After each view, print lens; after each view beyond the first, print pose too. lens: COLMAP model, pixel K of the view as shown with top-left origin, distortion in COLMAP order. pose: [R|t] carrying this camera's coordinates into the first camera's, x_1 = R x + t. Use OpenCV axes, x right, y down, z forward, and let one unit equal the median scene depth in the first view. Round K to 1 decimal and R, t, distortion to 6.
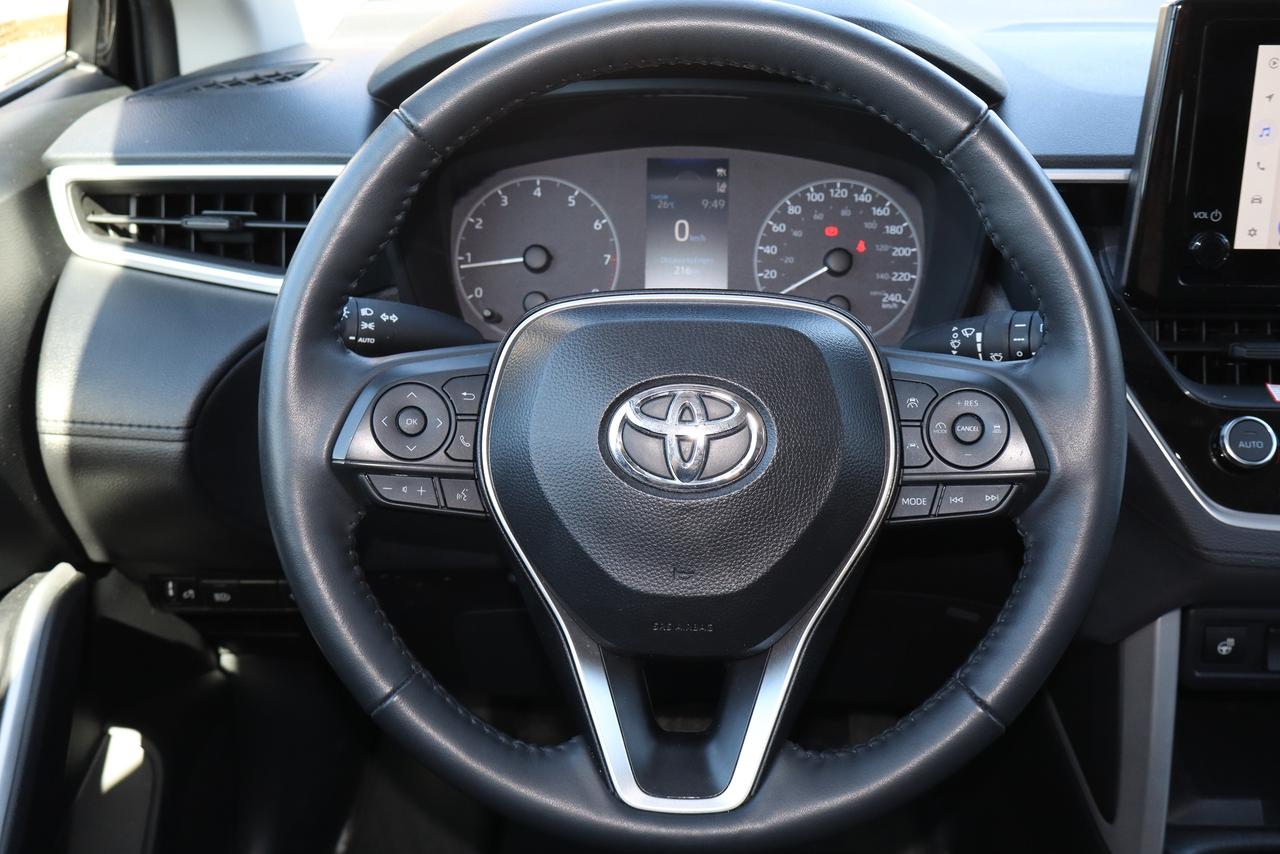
lens RADIAL K [[1432.5, 0, 641.9], [0, 1432.5, 421.7], [0, 0, 1]] dist [0.033845, 0.000000]
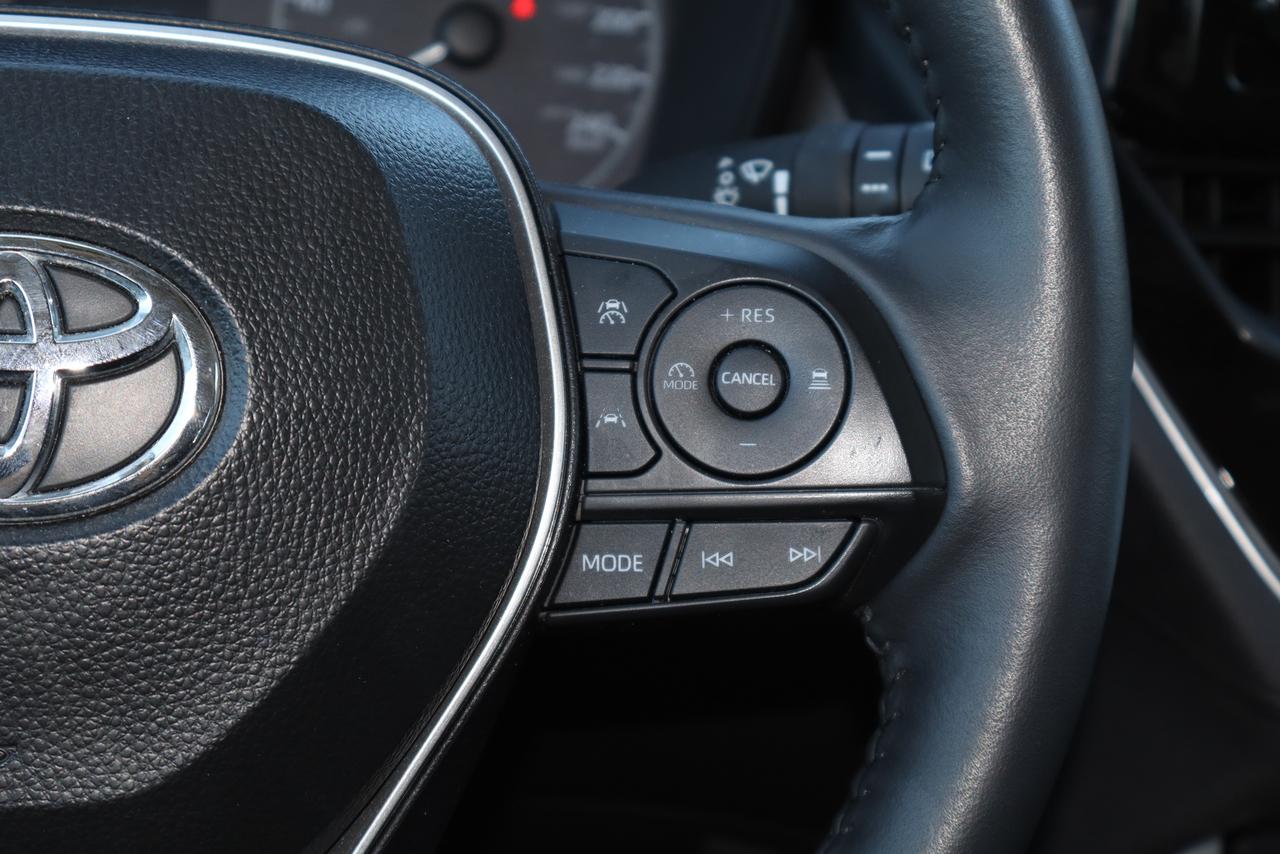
lens RADIAL K [[2644.8, 0, 640.6], [0, 2644.8, 426.6], [0, 0, 1]] dist [0.050165, 0.000000]
pose [[0.984856, 0.021570, 0.172026, 0.072427], [-0.016551, 0.999396, -0.030556, 0.040462], [-0.172581, 0.027246, 0.984618, 0.286304]]
